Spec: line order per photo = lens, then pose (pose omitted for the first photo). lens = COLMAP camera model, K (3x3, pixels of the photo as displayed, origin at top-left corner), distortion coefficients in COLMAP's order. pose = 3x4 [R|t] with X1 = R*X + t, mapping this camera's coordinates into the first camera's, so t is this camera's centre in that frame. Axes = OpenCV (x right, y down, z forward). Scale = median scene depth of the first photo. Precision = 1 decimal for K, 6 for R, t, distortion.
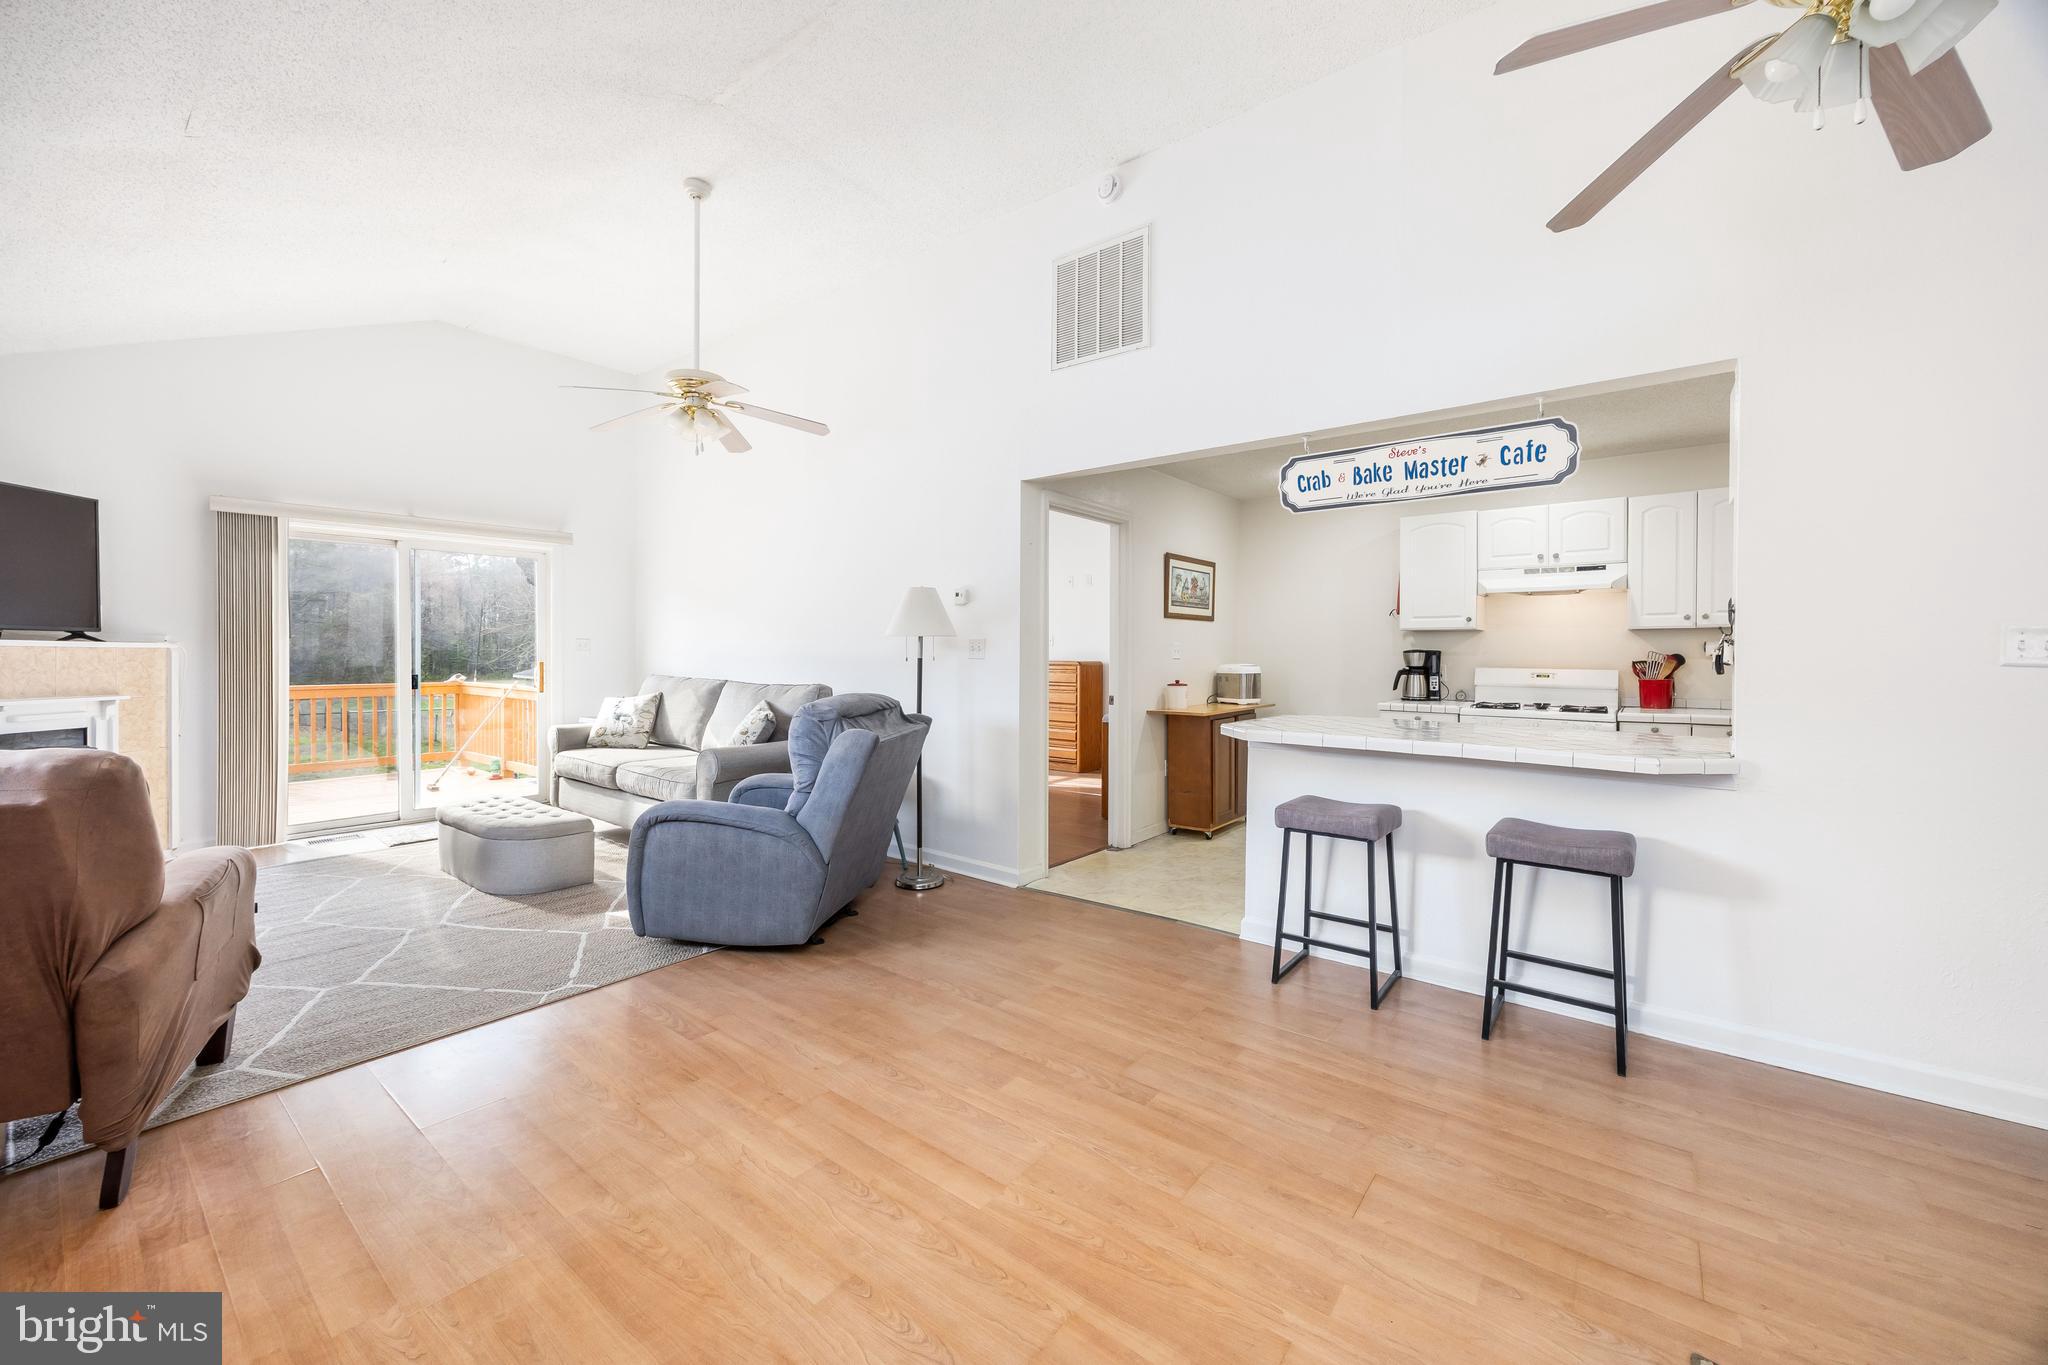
lens RADIAL K [[783.1, 0, 1025.2], [0, 783.1, 661.7], [0, 0, 1]] dist [-0.004734, -0.000032]
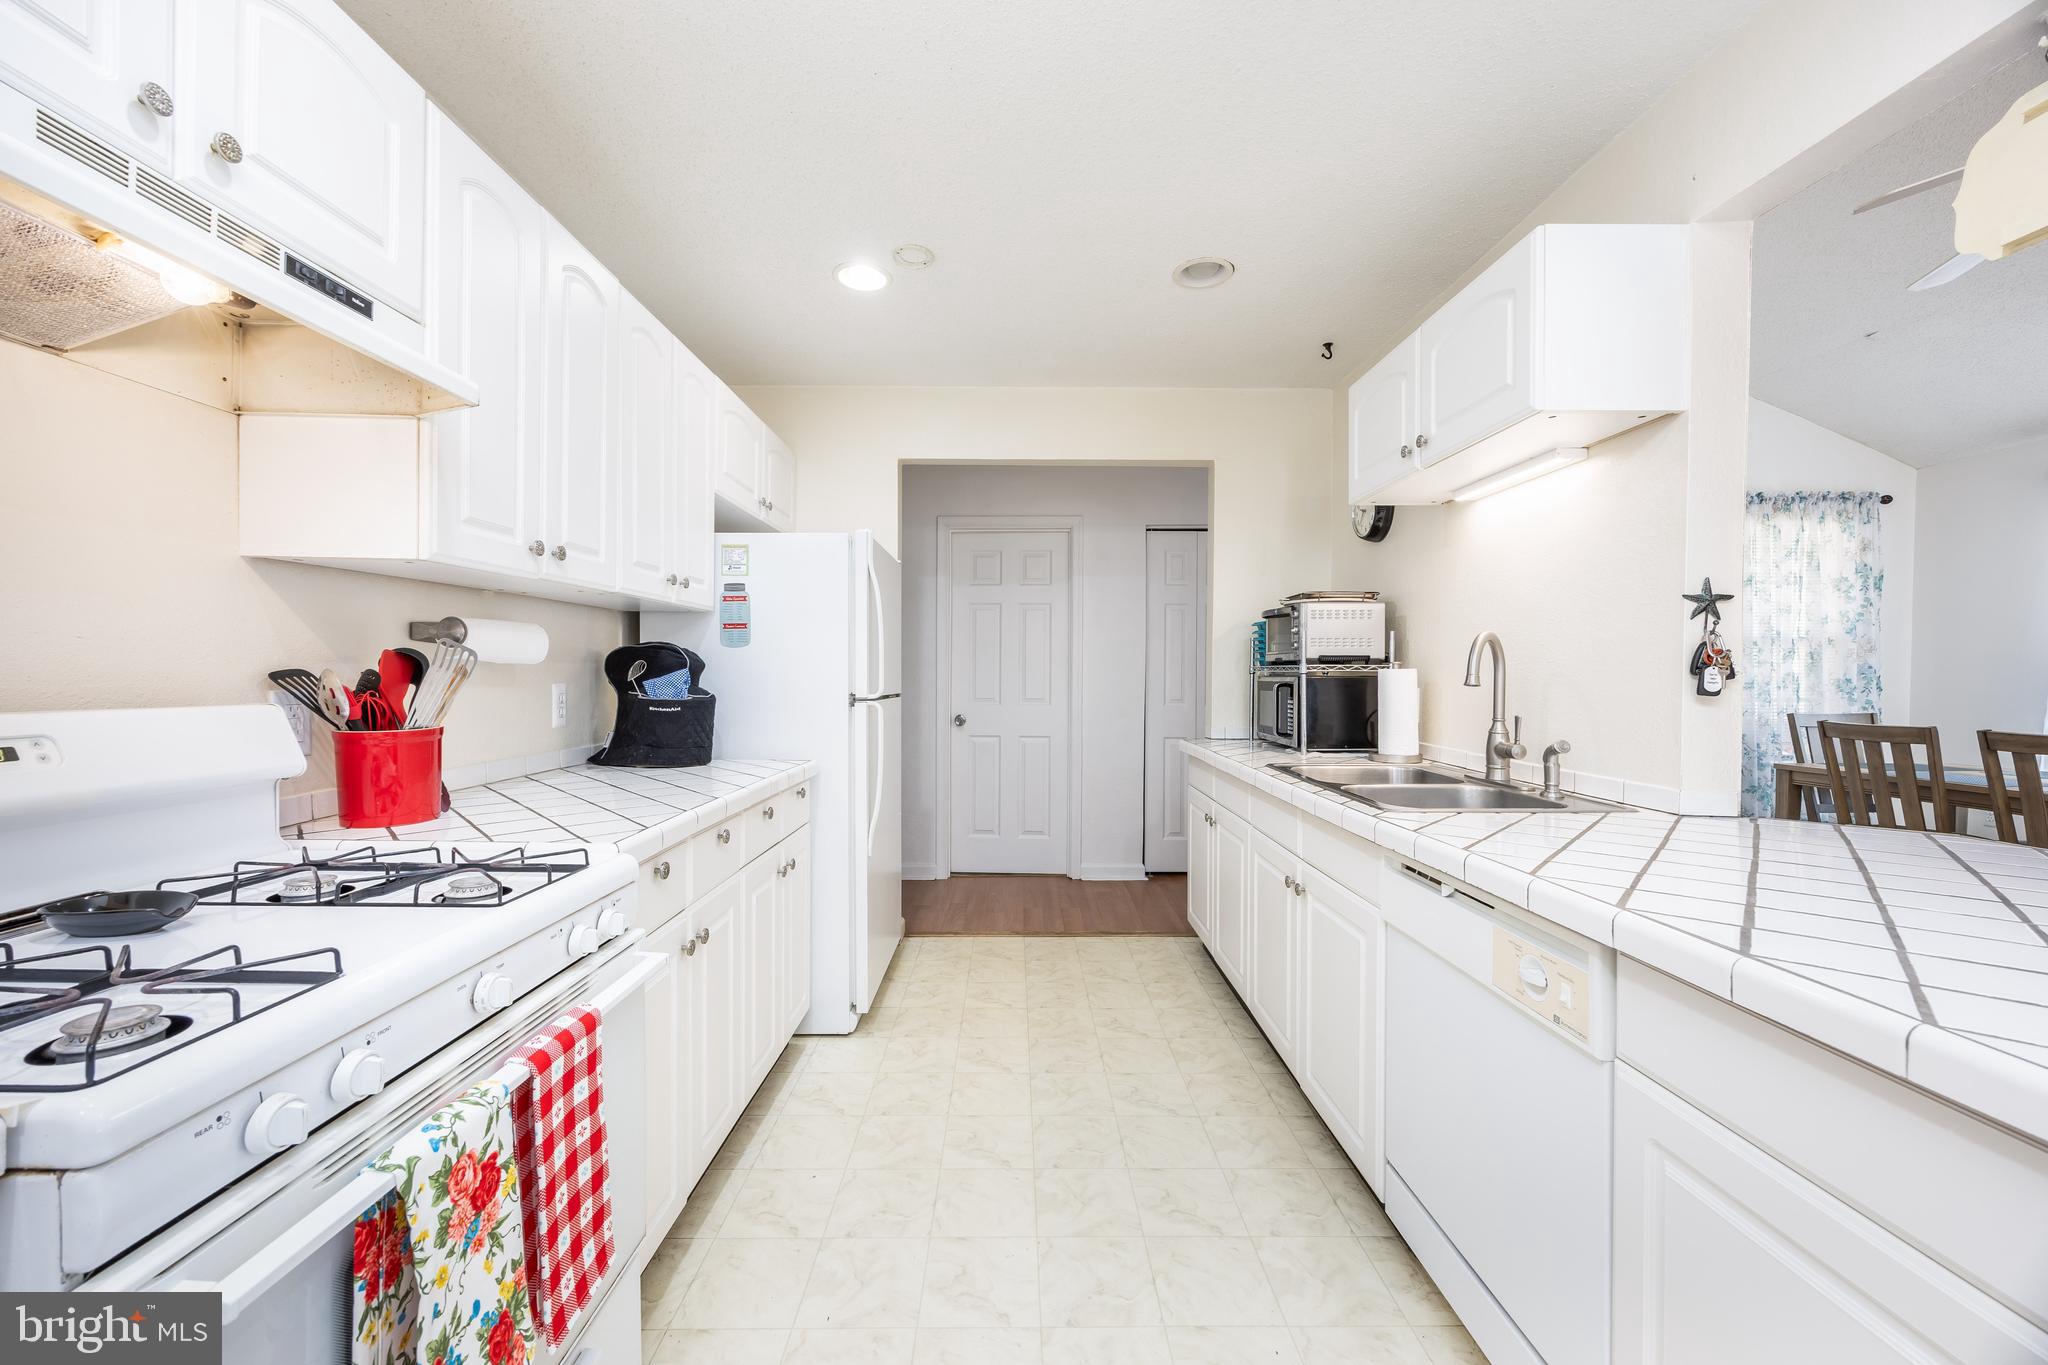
lens RADIAL K [[778.9, 0, 1020.6], [0, 778.9, 686.2], [0, 0, 1]] dist [-0.002164, 0.000175]
pose [[-0.621125, -0.020776, 0.783436, 0.388323], [-0.002675, 0.999699, 0.024390, -0.002843], [-0.783707, 0.013053, -0.620994, 0.955871]]
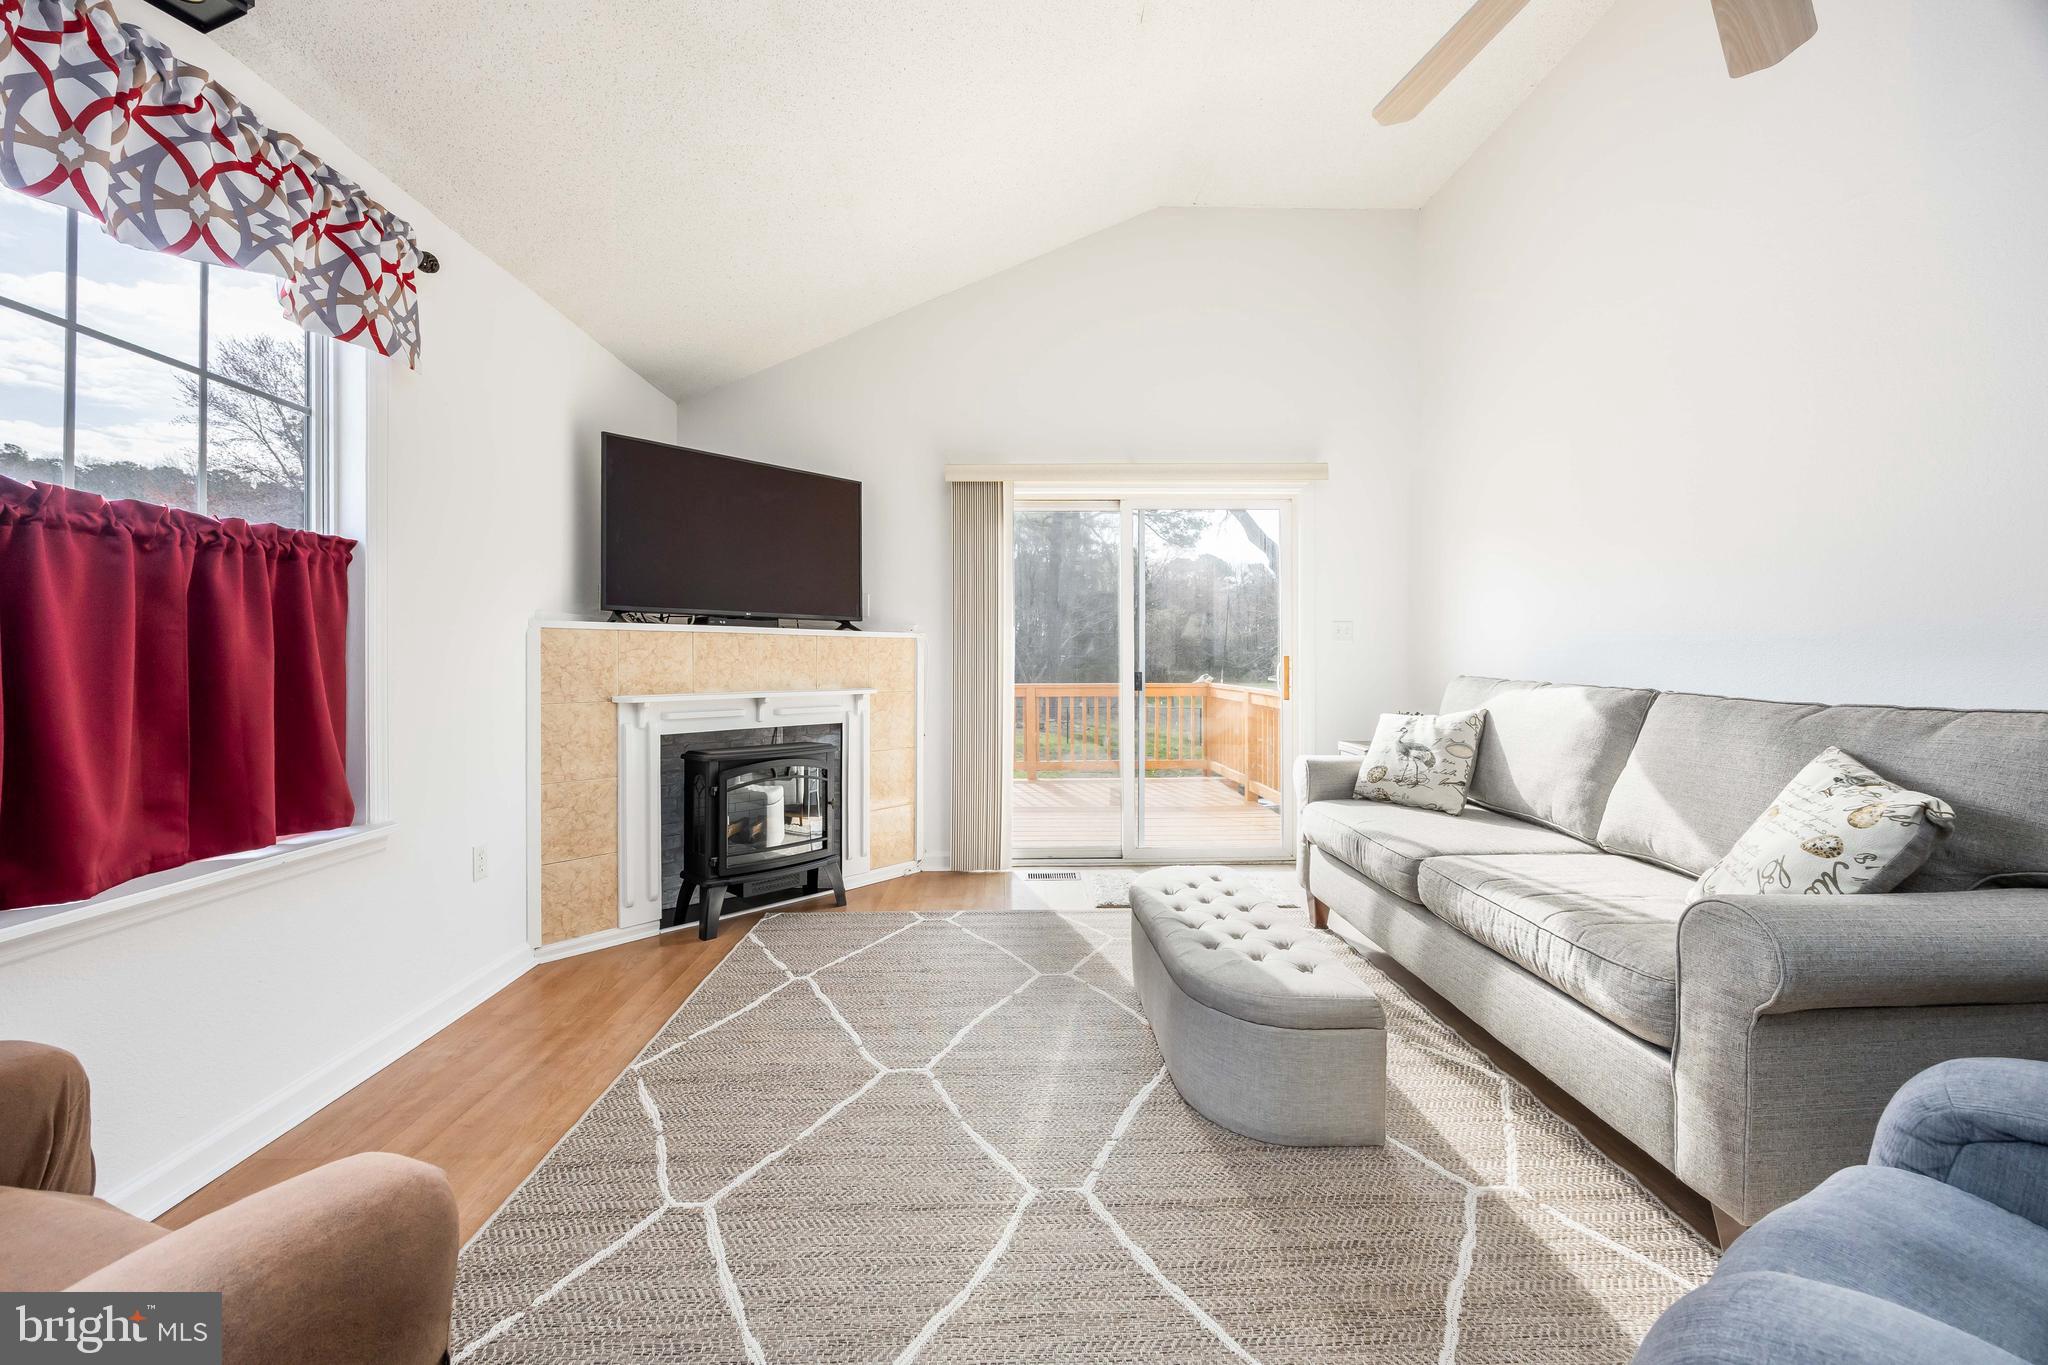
lens RADIAL K [[793.8, 0, 1024.1], [0, 793.8, 653.7], [0, 0, 1]] dist [0.000710, 0.000085]
pose [[0.636594, -0.008581, -0.771151, -0.284833], [-0.004691, 0.999877, -0.014998, 0.012642], [0.771185, 0.013165, 0.636475, 0.473770]]
